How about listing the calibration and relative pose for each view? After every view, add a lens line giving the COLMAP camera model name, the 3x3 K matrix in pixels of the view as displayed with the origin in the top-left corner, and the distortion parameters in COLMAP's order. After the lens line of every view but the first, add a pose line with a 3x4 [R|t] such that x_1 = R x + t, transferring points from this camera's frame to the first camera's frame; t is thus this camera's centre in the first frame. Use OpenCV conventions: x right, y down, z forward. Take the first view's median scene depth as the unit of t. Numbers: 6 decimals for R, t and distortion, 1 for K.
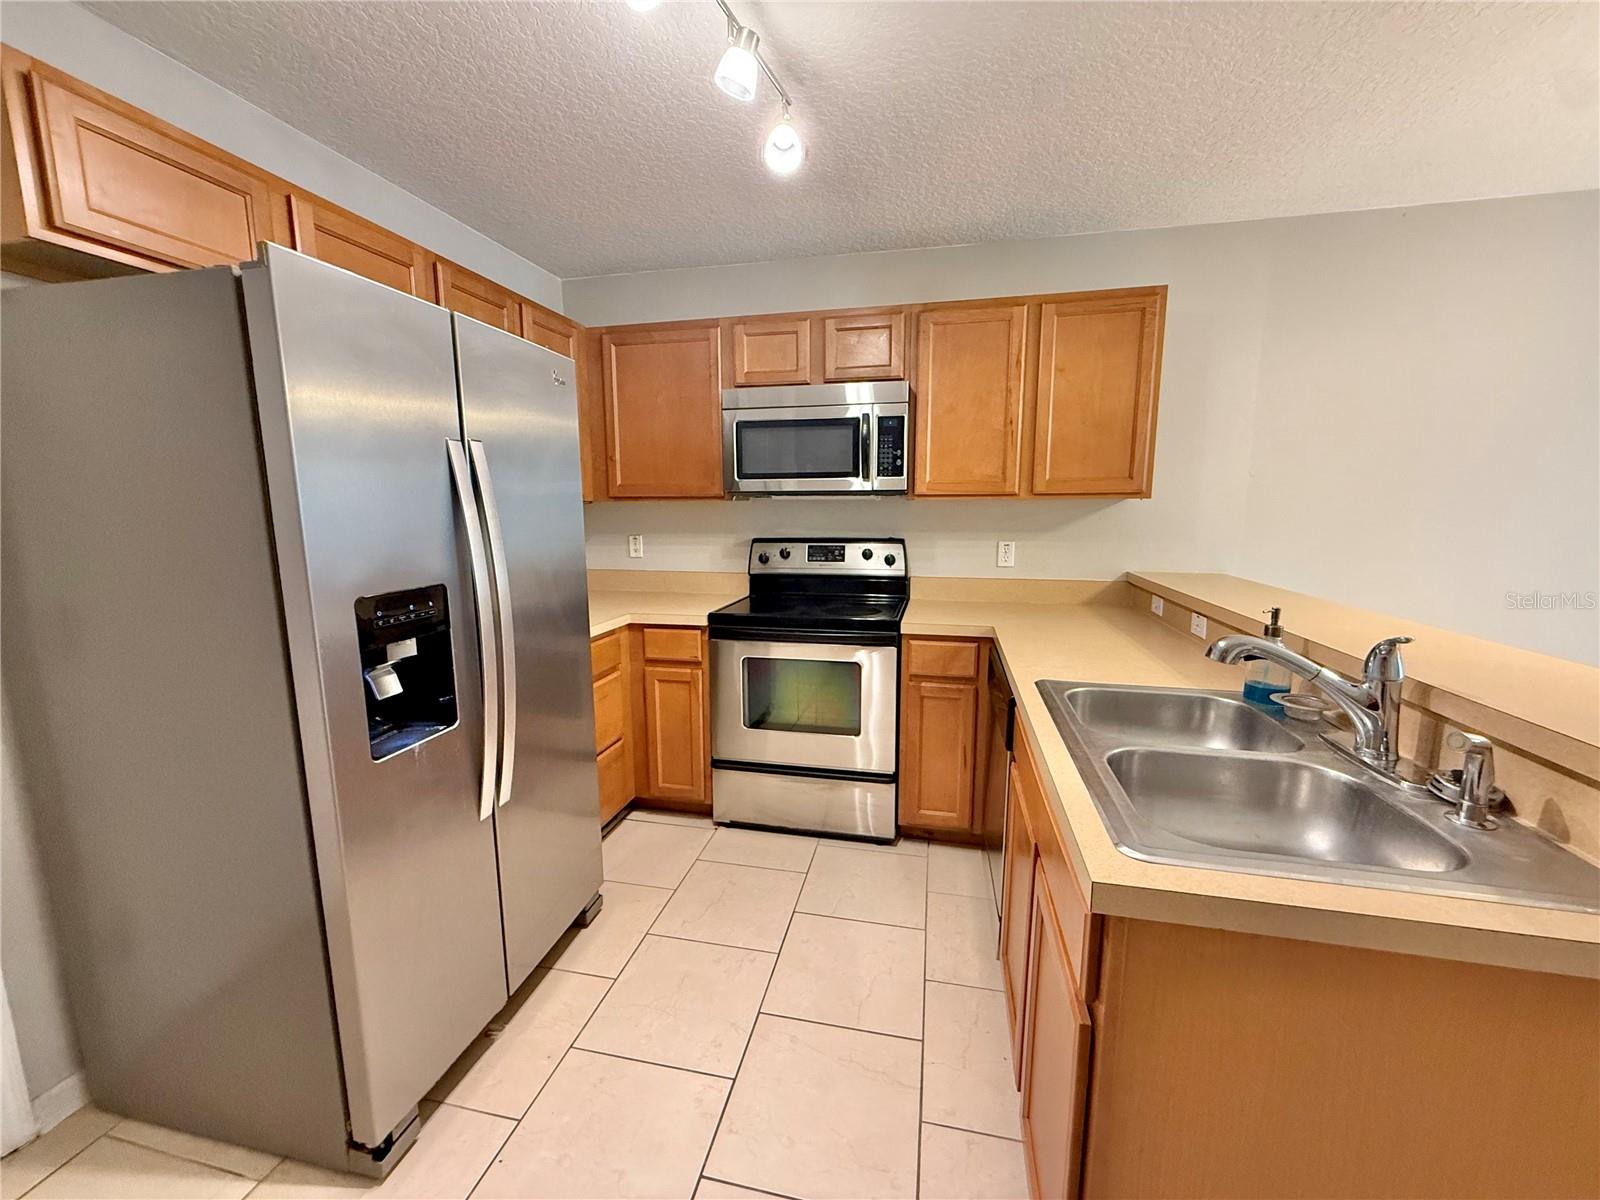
lens RADIAL K [[638.2, 0, 796.2], [0, 638.2, 598.4], [0, 0, 1]] dist [-0.000848, -0.000516]
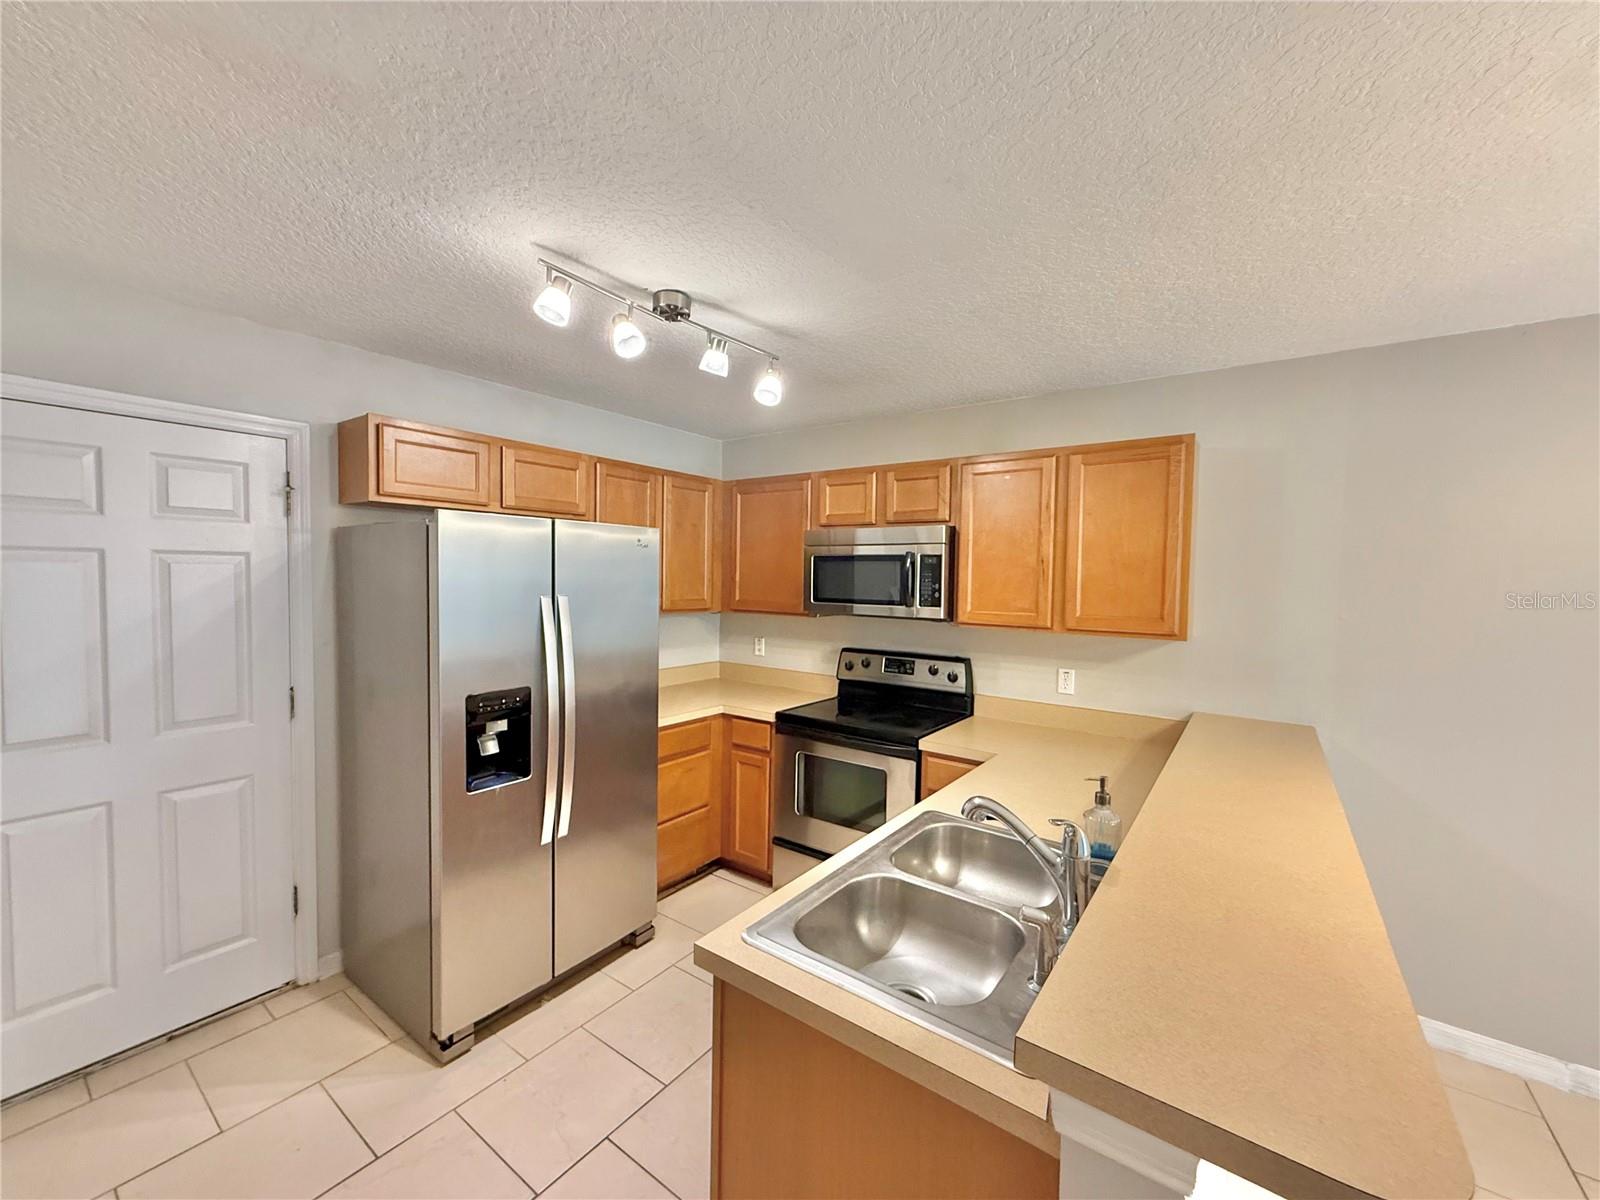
lens RADIAL K [[638.2, 0, 796.2], [0, 638.2, 598.4], [0, 0, 1]] dist [-0.000848, -0.000516]
pose [[0.917948, 0.034038, -0.395238, 0.376436], [-0.079329, 0.991938, -0.098819, -0.075112], [0.388688, 0.122064, 0.913248, -0.125007]]
